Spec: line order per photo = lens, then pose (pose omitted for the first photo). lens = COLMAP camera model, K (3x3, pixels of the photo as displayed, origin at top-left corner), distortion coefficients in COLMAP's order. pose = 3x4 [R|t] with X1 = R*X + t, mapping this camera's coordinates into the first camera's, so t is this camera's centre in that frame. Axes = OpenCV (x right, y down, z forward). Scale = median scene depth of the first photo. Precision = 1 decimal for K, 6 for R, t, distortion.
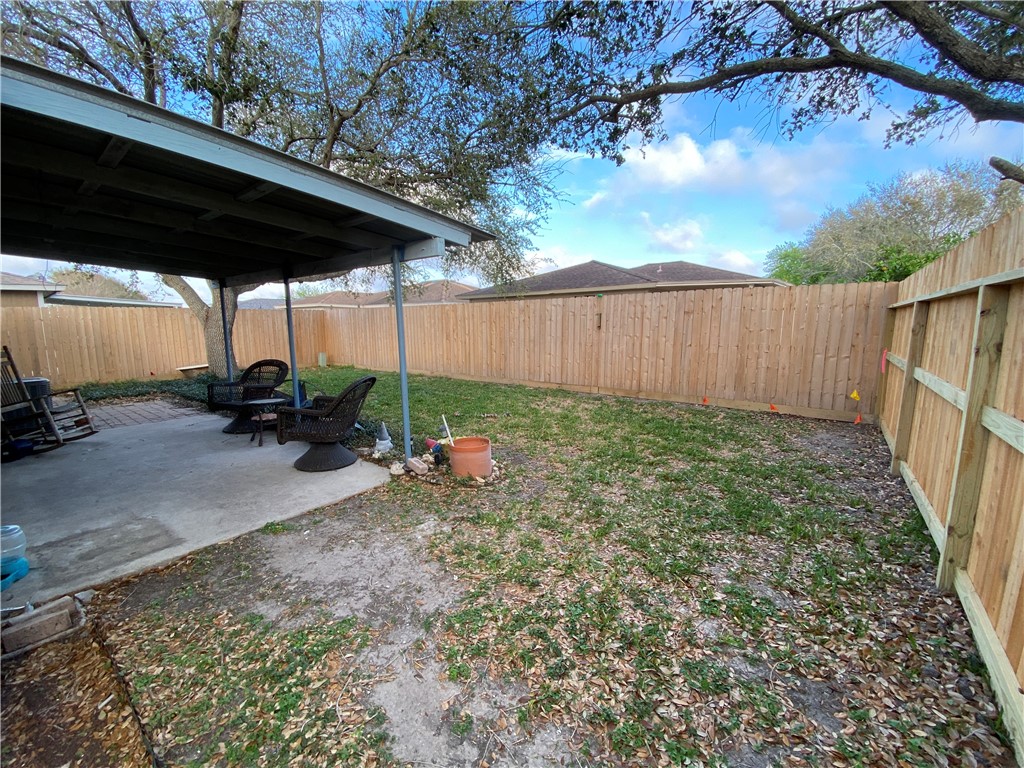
lens RADIAL K [[407.7, 0, 512.0], [0, 407.7, 384.0], [0, 0, 1]] dist [0.000948, -0.015699]
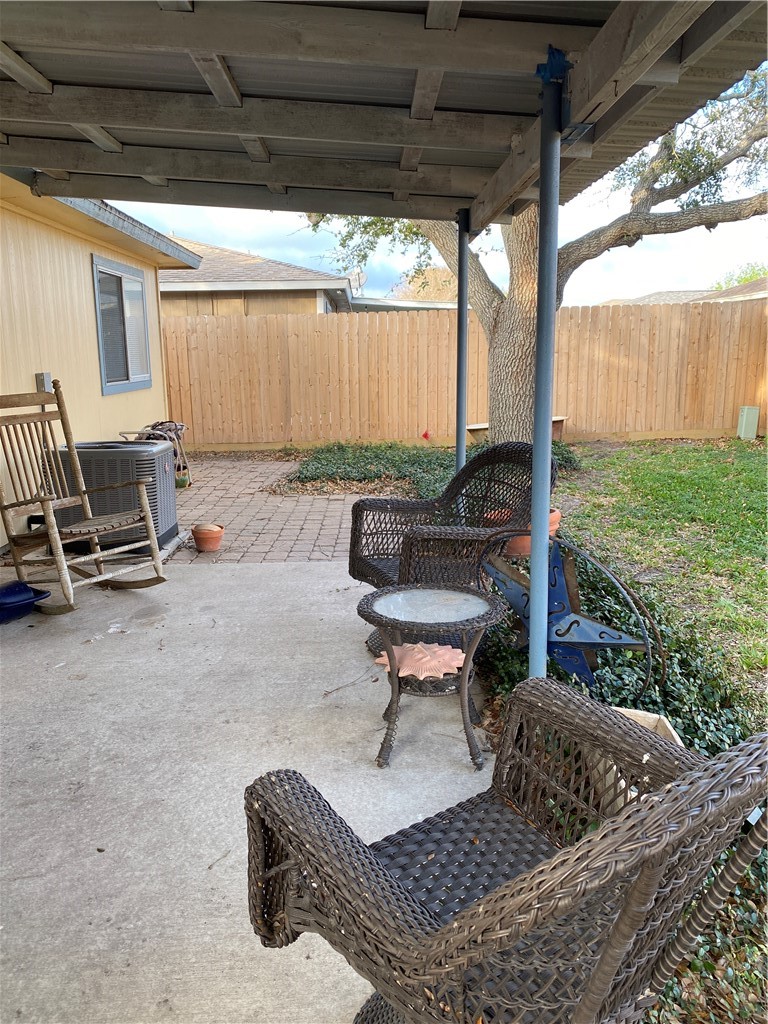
lens RADIAL K [[799.4, 0, 384.0], [0, 799.4, 512.0], [0, 0, 1]] dist [0.001532, 0.000022]
pose [[0.638729, 0.147774, -0.755108, -0.123034], [-0.099087, 0.989010, 0.109733, -0.044744], [0.763025, 0.004732, 0.646352, 0.349116]]
